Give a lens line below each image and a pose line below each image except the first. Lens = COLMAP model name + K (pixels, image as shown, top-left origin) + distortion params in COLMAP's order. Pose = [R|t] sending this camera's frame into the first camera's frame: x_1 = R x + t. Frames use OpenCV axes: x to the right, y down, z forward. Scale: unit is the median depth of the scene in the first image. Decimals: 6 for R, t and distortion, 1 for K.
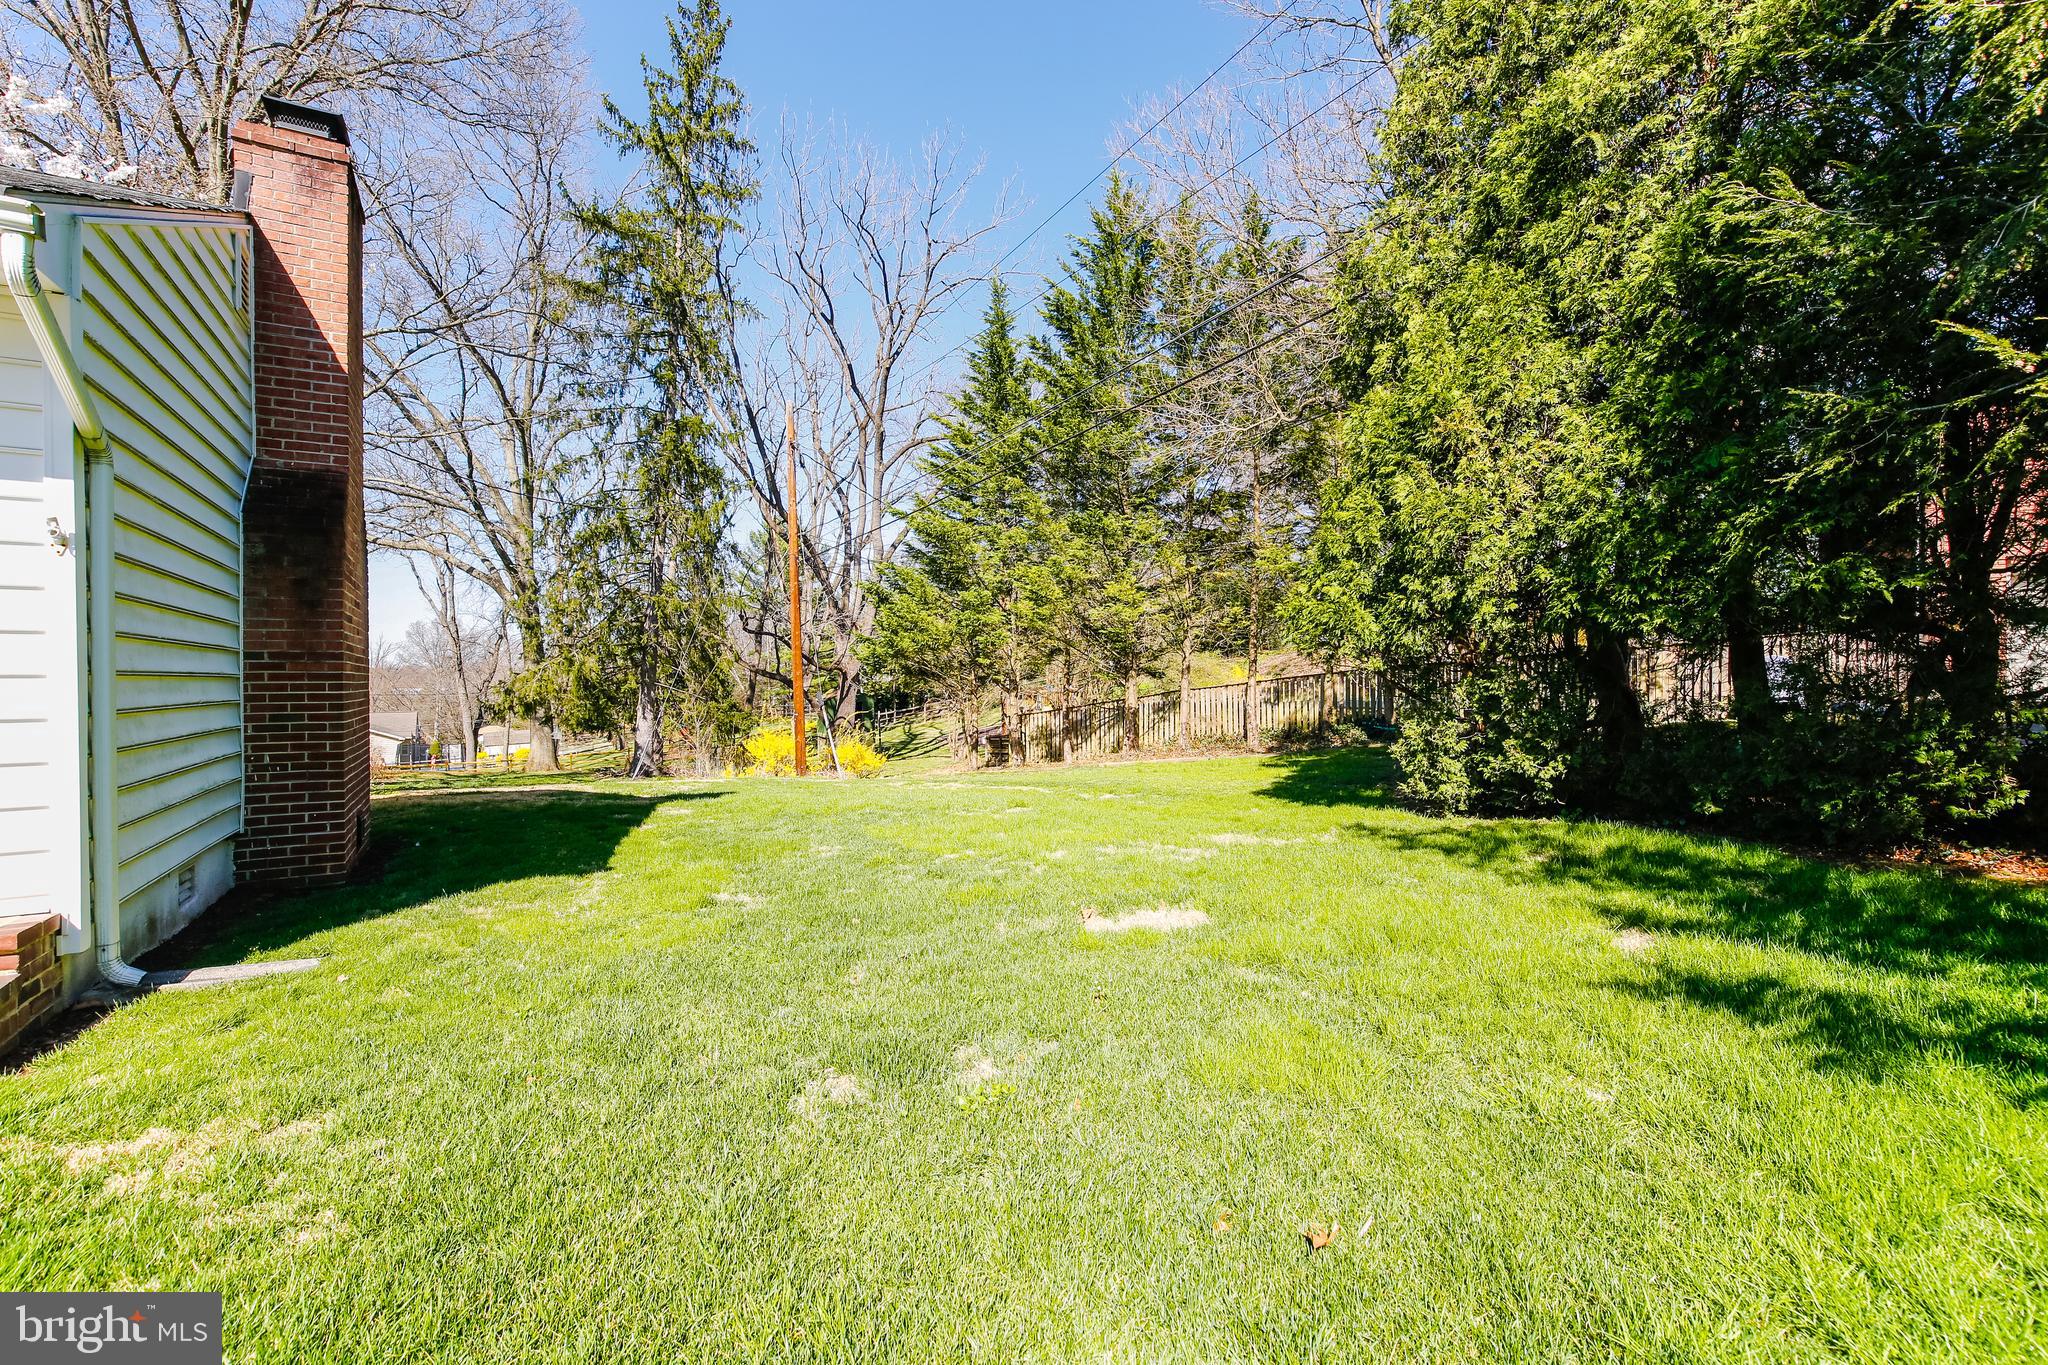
lens RADIAL K [[927.8, 0, 1027.4], [0, 927.8, 679.1], [0, 0, 1]] dist [-0.008323, 0.000416]
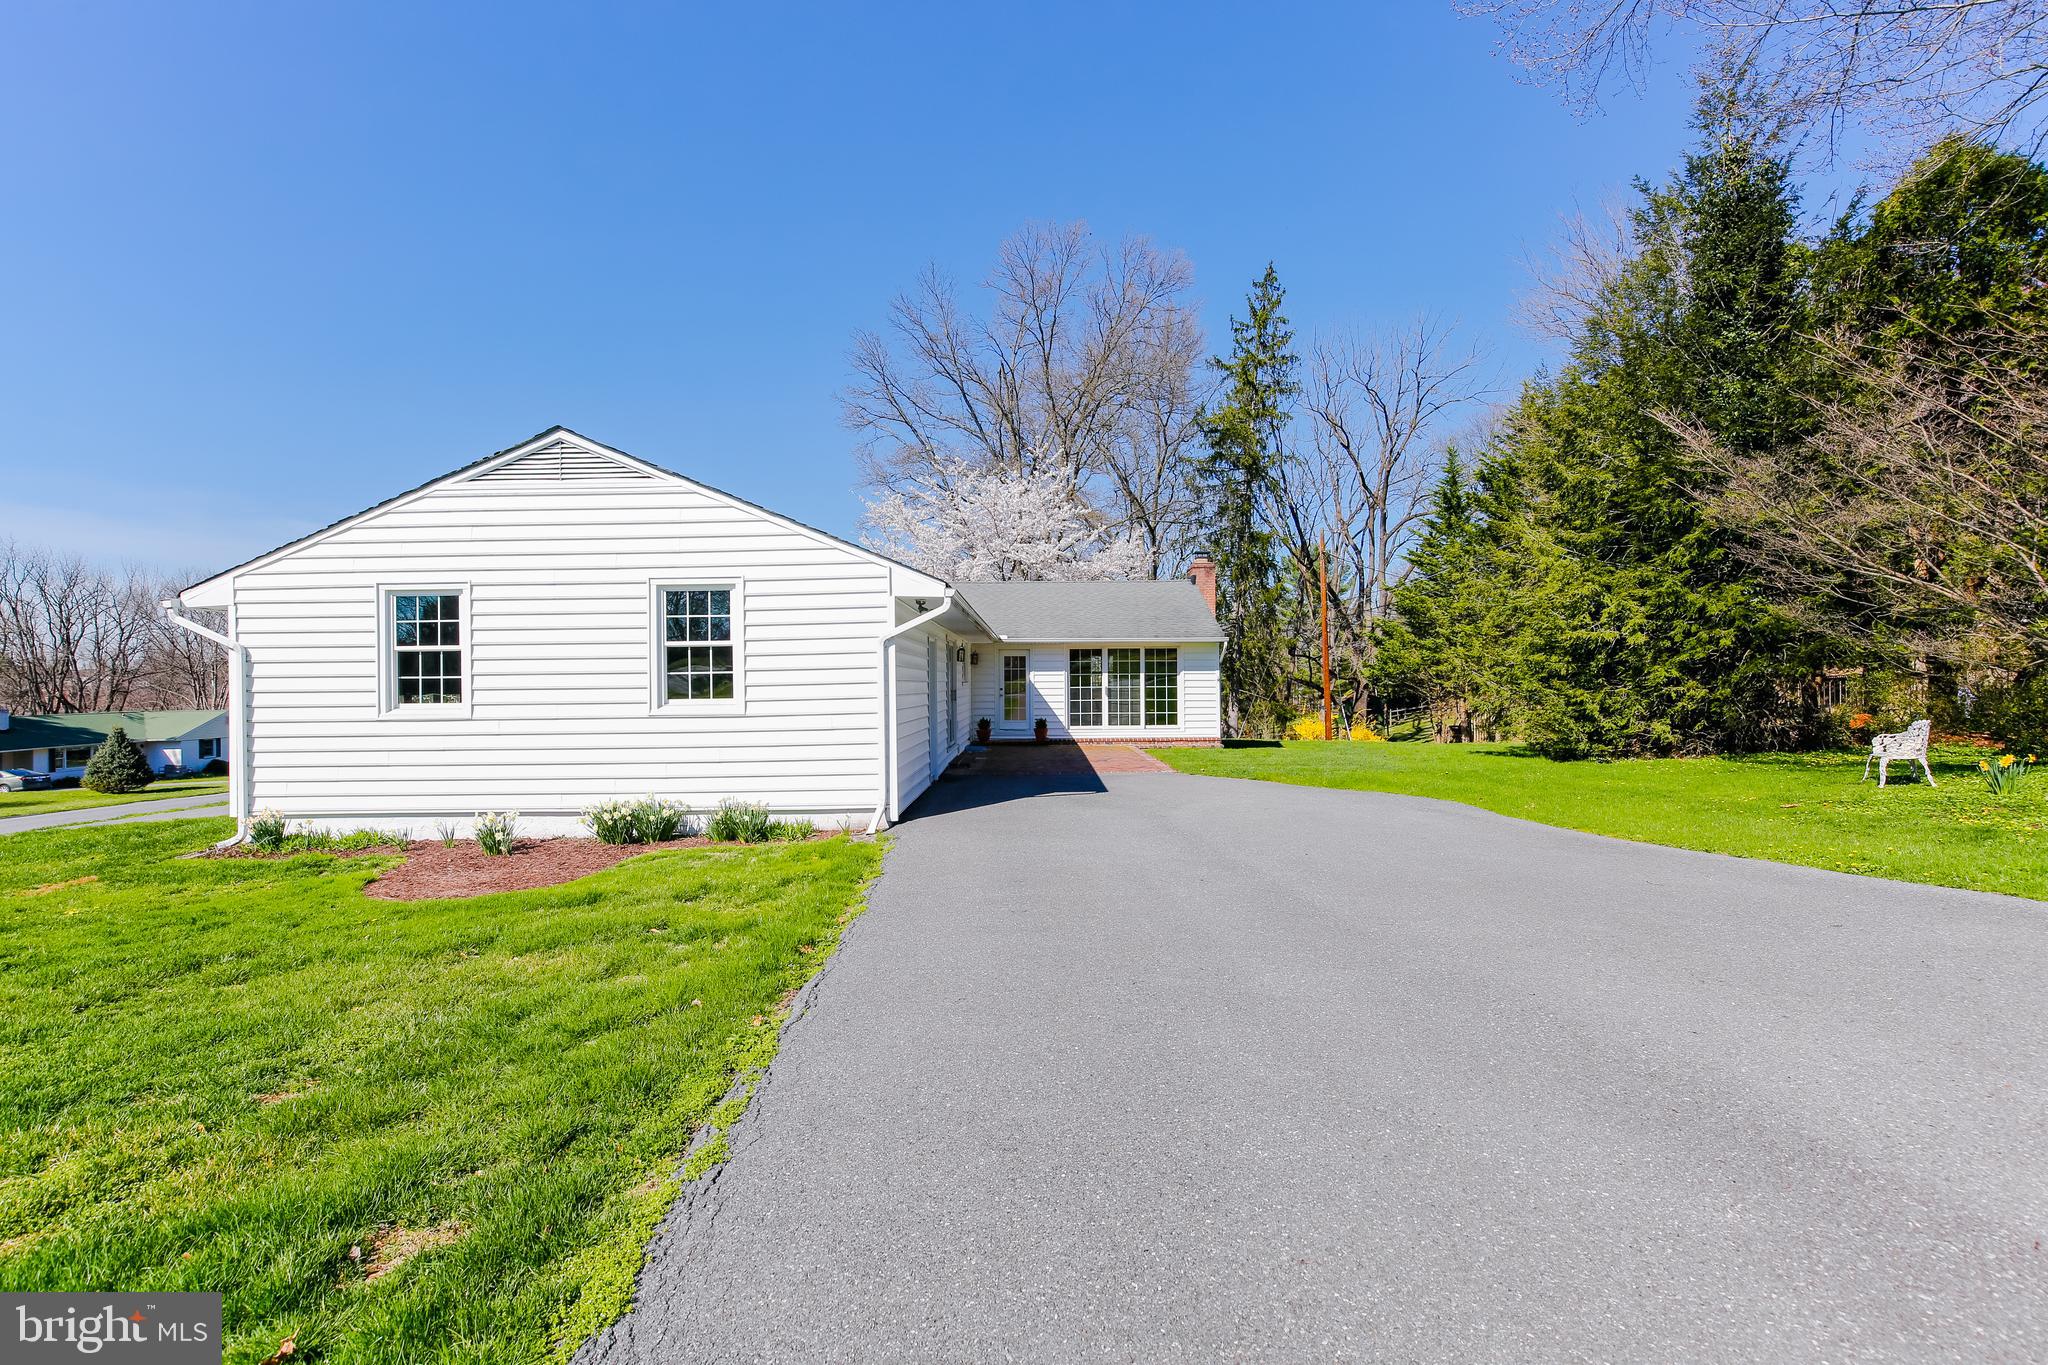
lens RADIAL K [[927.8, 0, 1027.4], [0, 927.8, 679.1], [0, 0, 1]] dist [-0.008323, 0.000416]
pose [[0.854462, 0.000209, -0.519514, 0.141152], [0.002503, 0.999987, 0.004519, -0.023188], [0.519508, -0.005161, 0.854450, -0.629397]]
